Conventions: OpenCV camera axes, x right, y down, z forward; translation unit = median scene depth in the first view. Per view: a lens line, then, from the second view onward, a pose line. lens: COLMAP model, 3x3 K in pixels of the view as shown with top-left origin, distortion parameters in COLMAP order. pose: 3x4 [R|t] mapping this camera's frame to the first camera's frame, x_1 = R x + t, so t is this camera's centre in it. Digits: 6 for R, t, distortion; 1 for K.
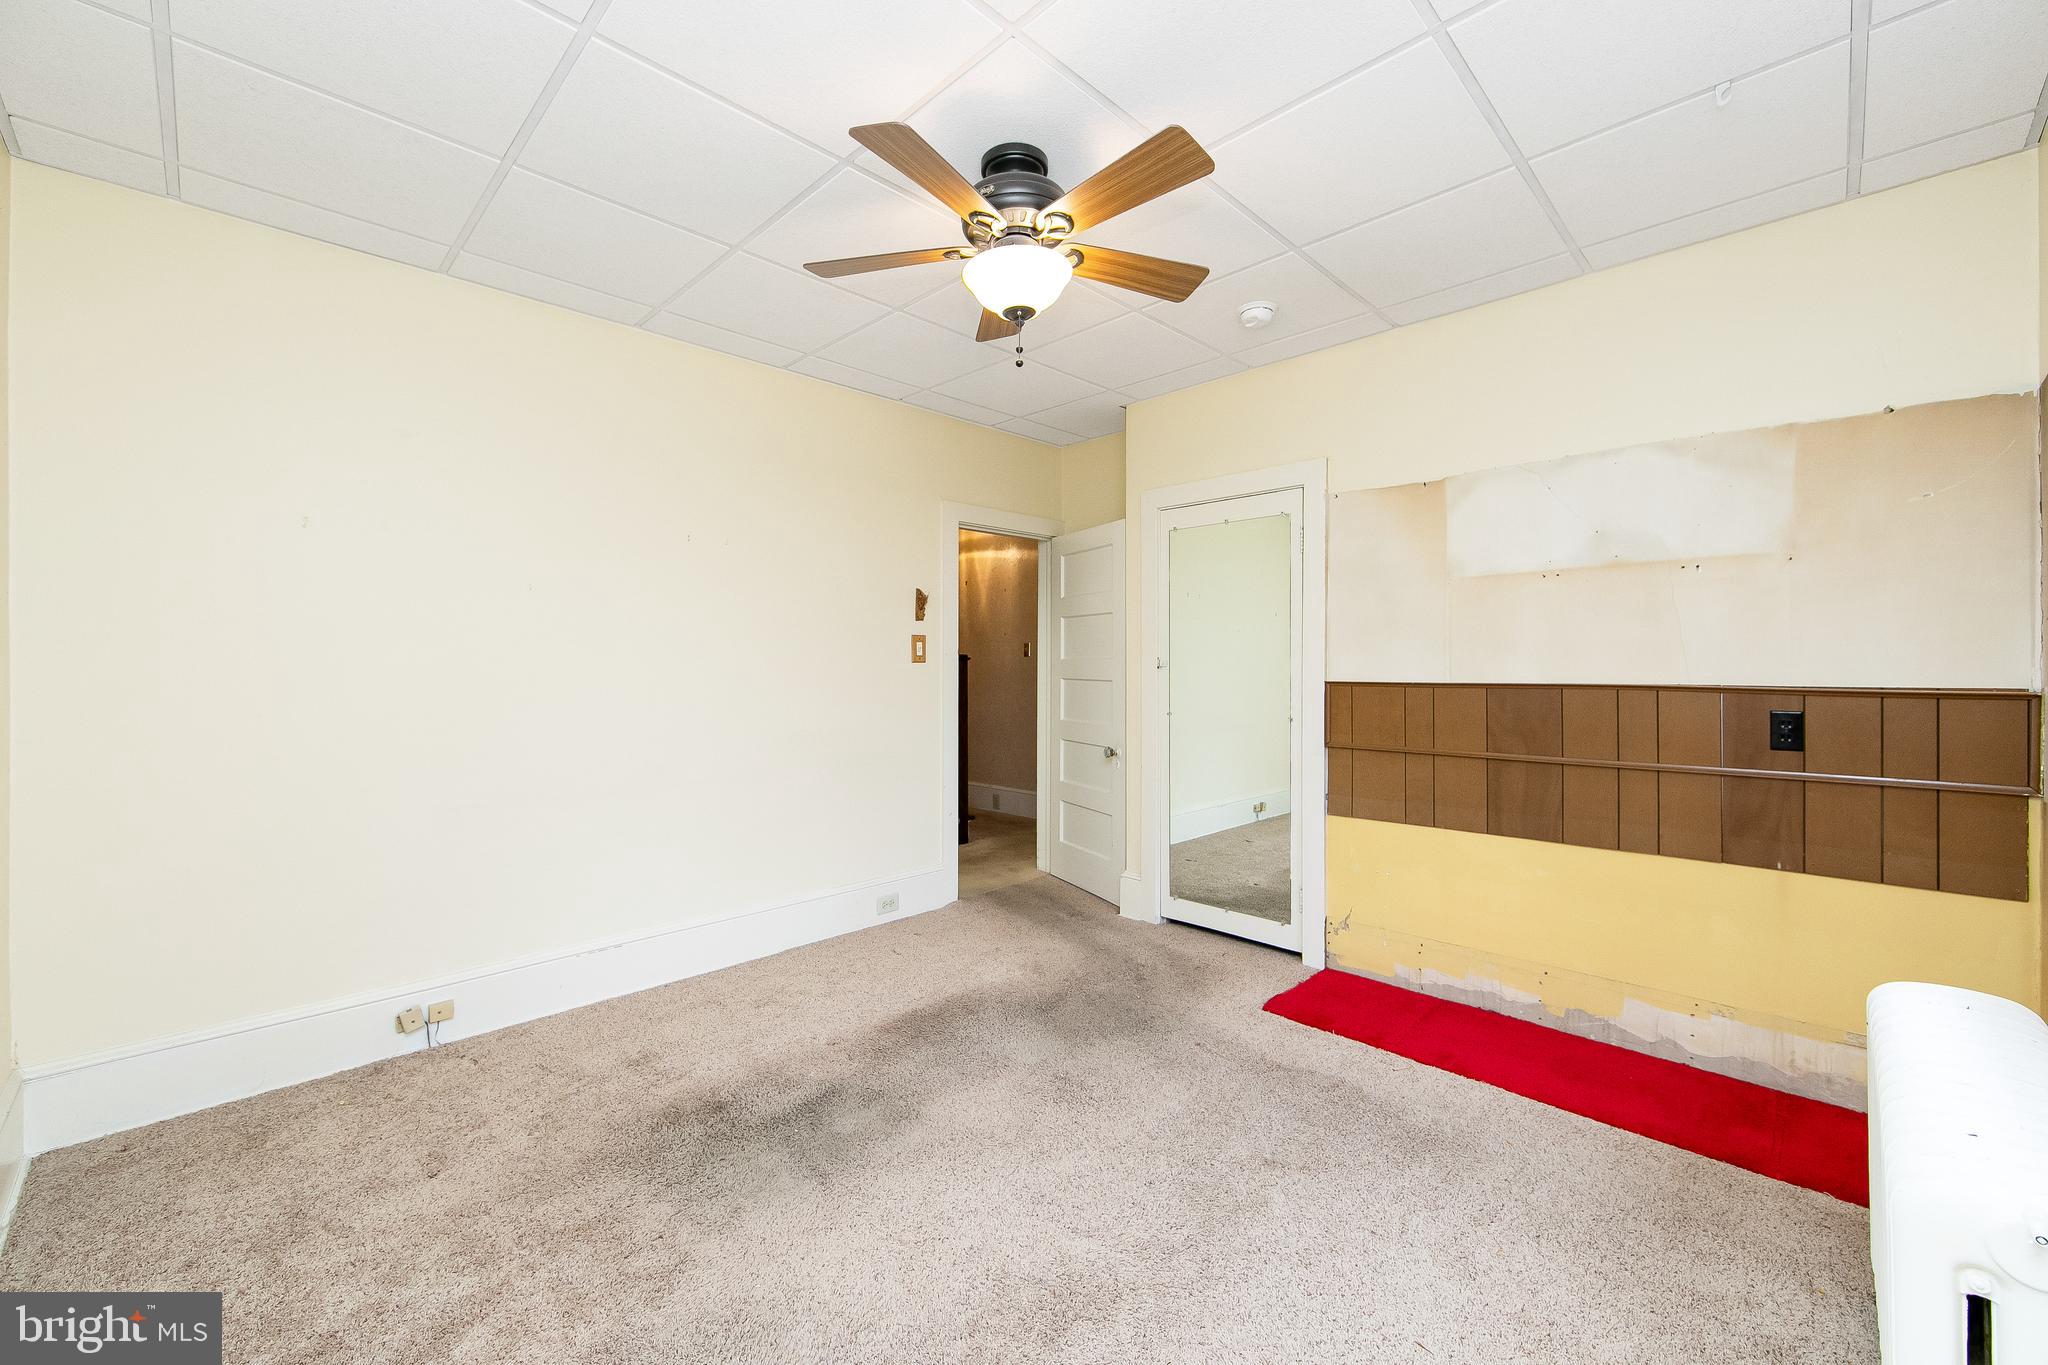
lens RADIAL K [[820.9, 0, 1024.6], [0, 820.9, 661.3], [0, 0, 1]] dist [0.001093, 0.000169]
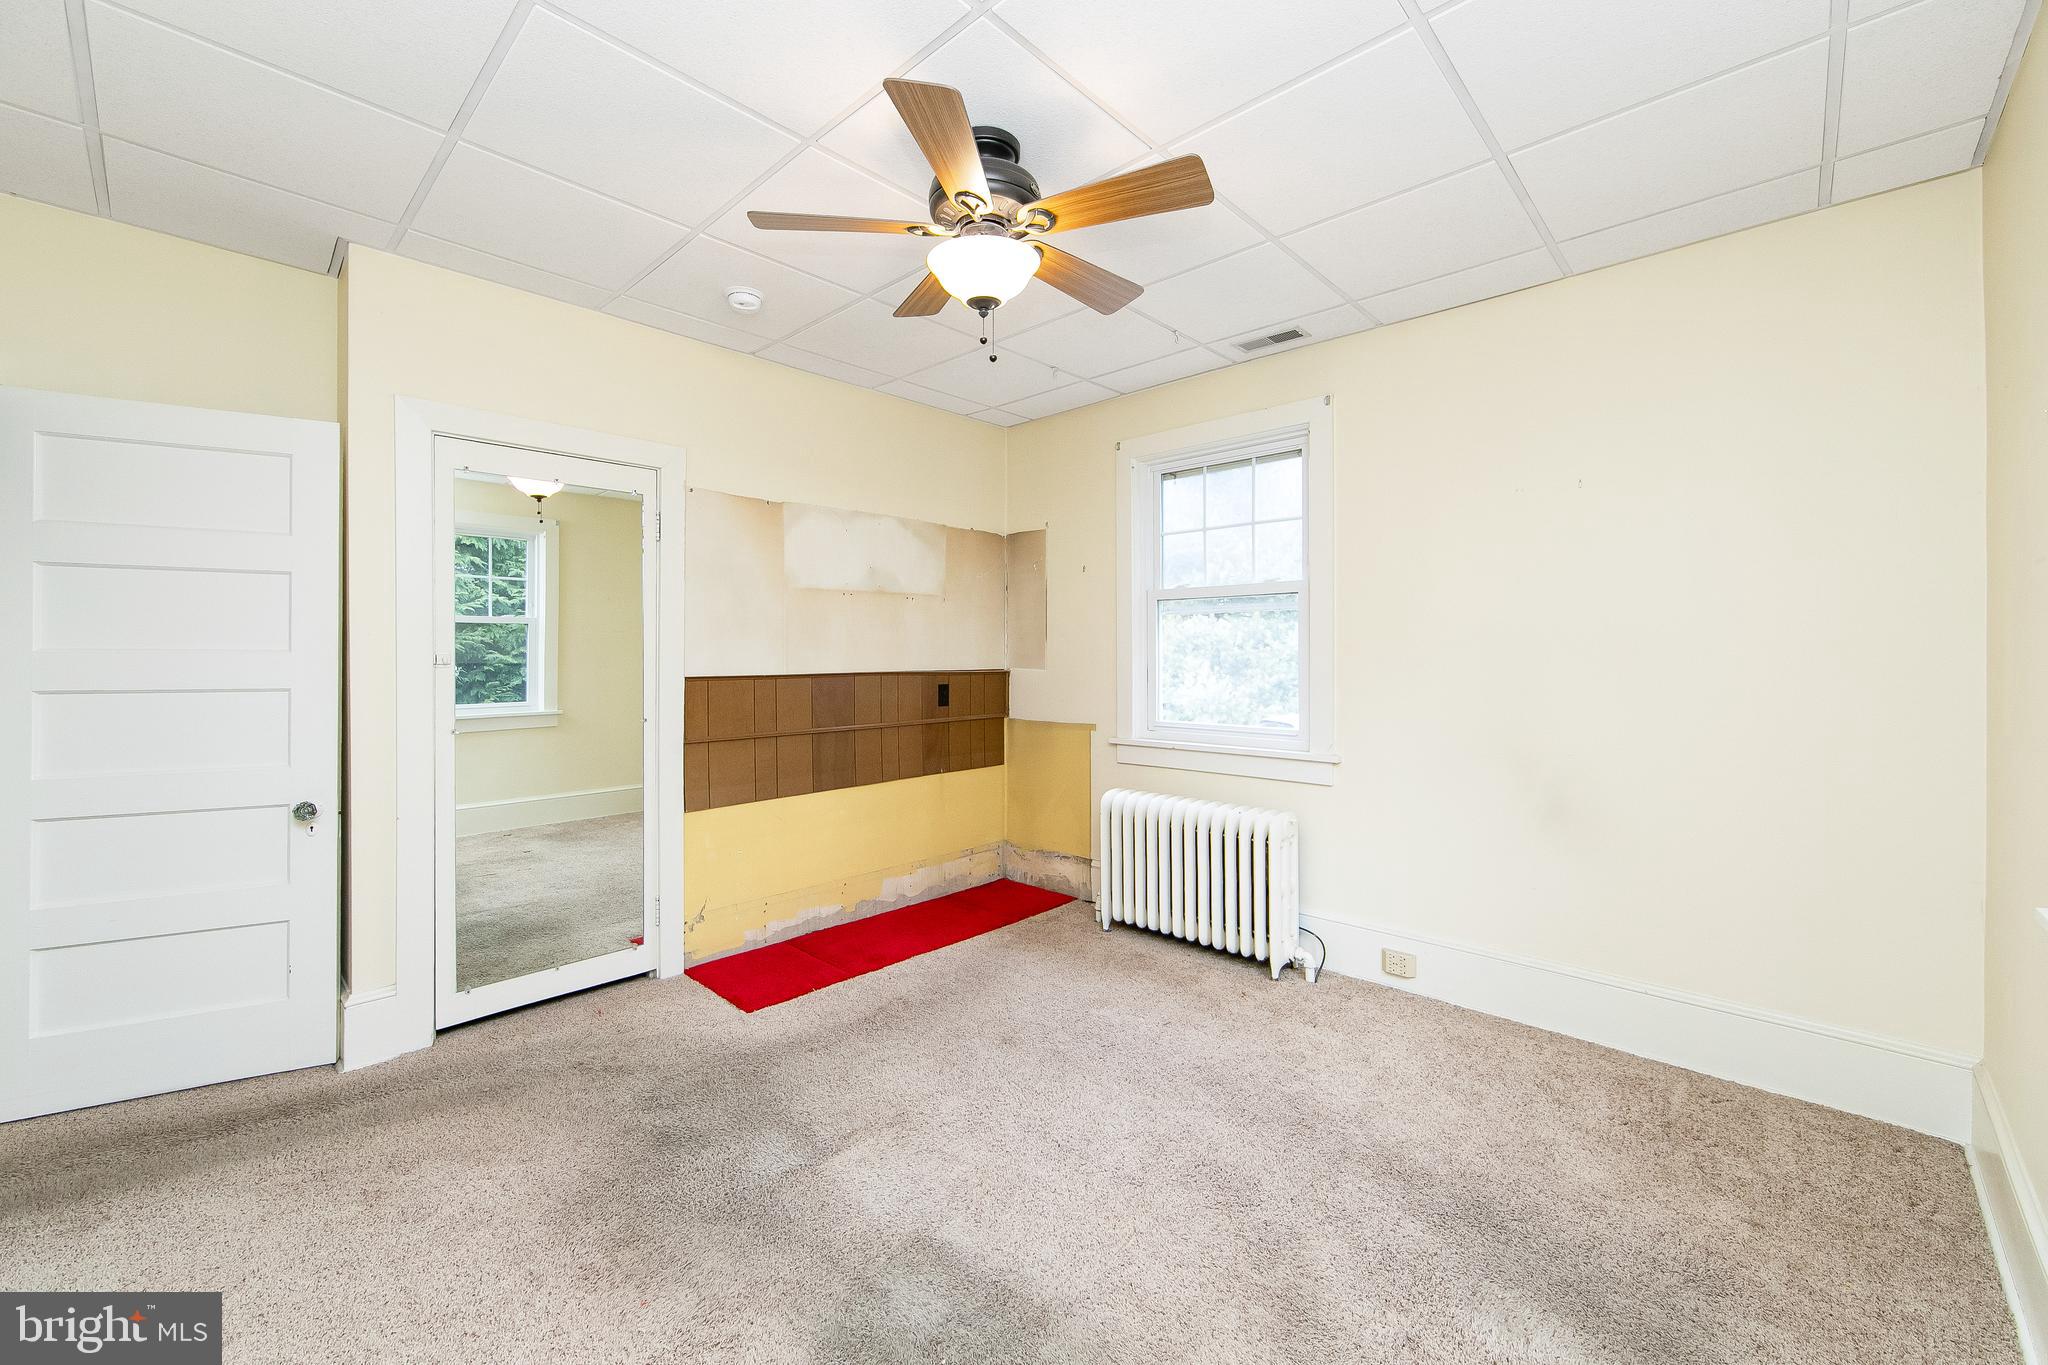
lens RADIAL K [[820.9, 0, 1024.6], [0, 820.9, 661.3], [0, 0, 1]] dist [0.001093, 0.000169]
pose [[-0.035695, -0.004971, 0.999350, -0.706792], [0.000161, 0.999988, 0.004980, 0.001570], [-0.999363, 0.000339, -0.035694, 0.717815]]
